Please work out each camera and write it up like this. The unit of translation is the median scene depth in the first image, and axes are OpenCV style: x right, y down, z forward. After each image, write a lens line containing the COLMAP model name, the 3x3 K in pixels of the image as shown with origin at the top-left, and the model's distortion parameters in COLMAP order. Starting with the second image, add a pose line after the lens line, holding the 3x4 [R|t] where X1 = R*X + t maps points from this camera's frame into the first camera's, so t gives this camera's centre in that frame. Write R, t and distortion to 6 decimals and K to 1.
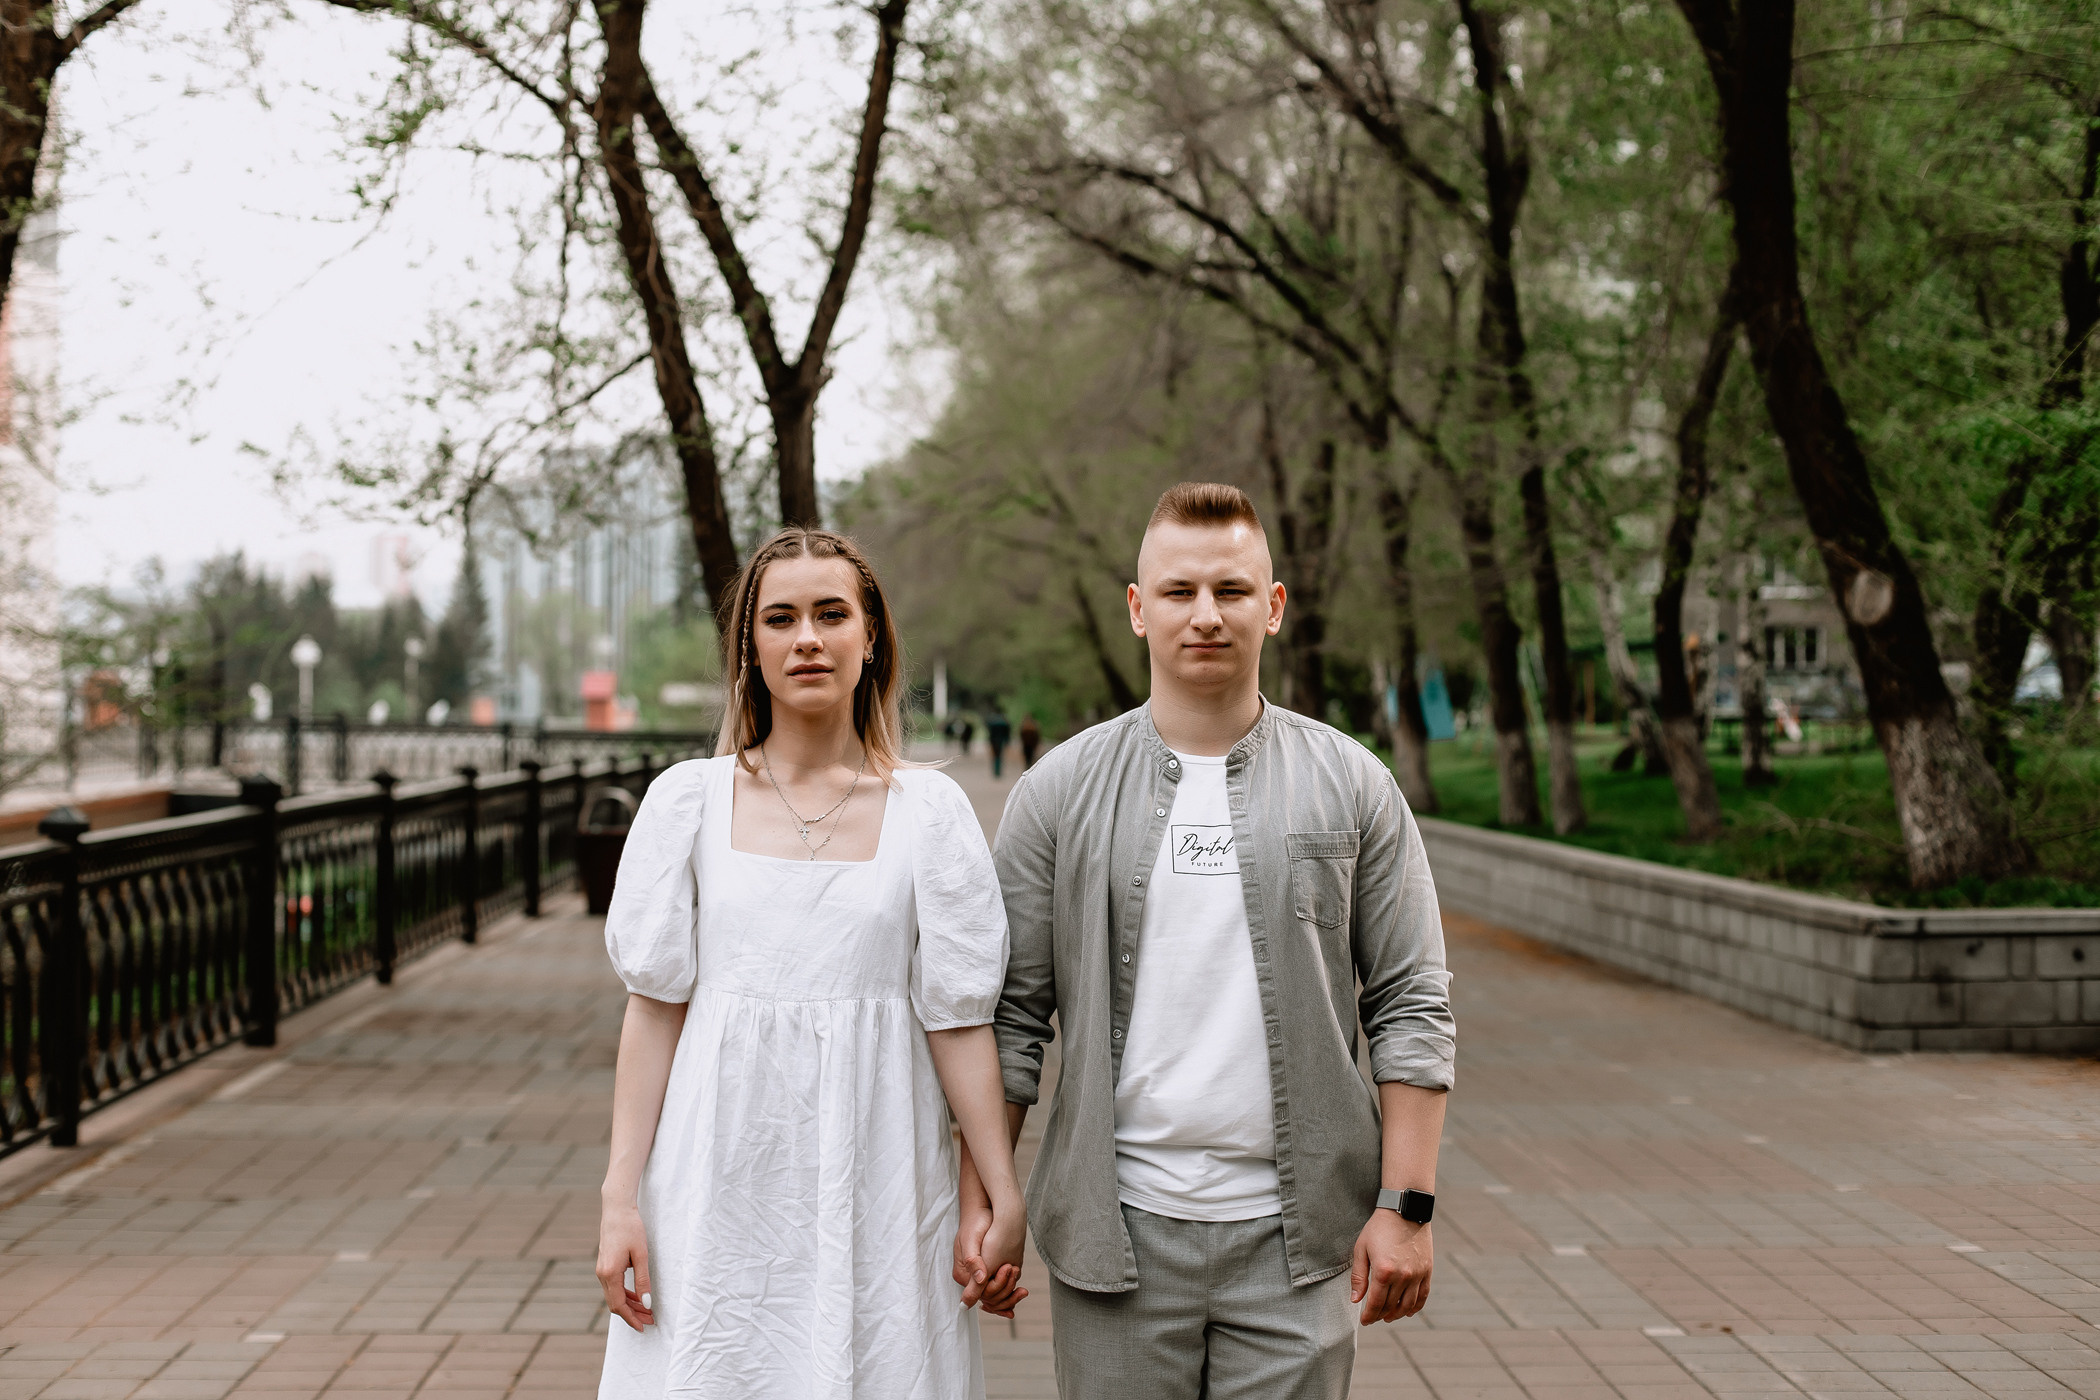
lens RADIAL K [[3061.6, 0, 1044.2], [0, 3061.6, 741.6], [0, 0, 1]] dist [-0.034230, 0.002184]
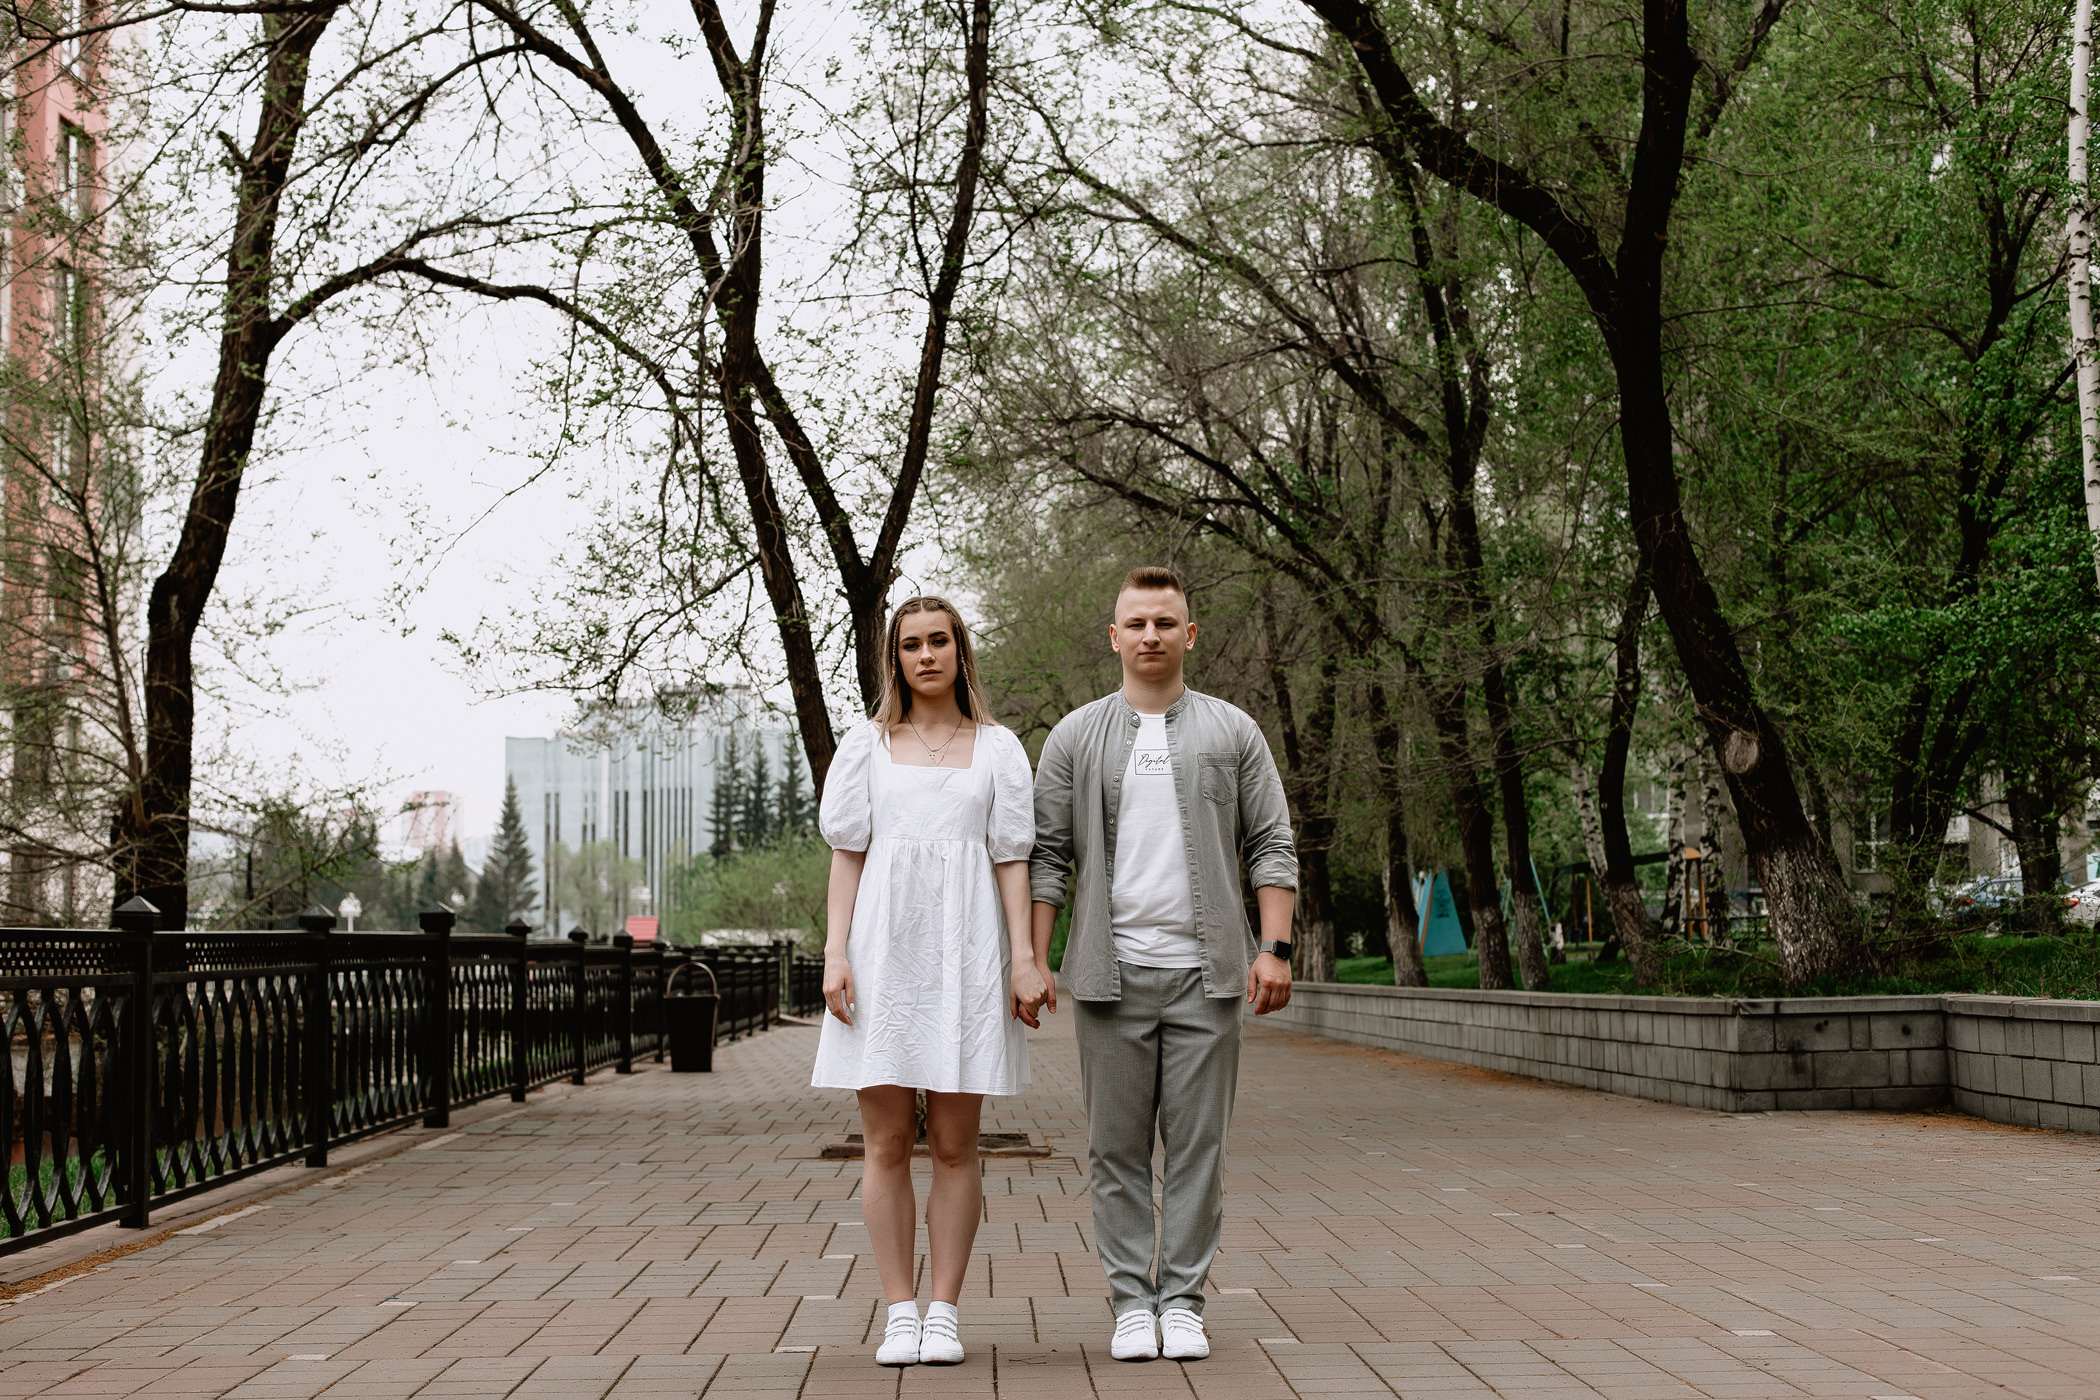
lens RADIAL K [[3089.2, 0, 936.9], [0, 3089.2, 700.5], [0, 0, 1]] dist [-0.318269, 1.071370]
pose [[0.998983, -0.014007, -0.042849, 0.001186], [0.009780, 0.995206, -0.097311, 0.052117], [0.044007, 0.096793, 0.994331, -0.246308]]
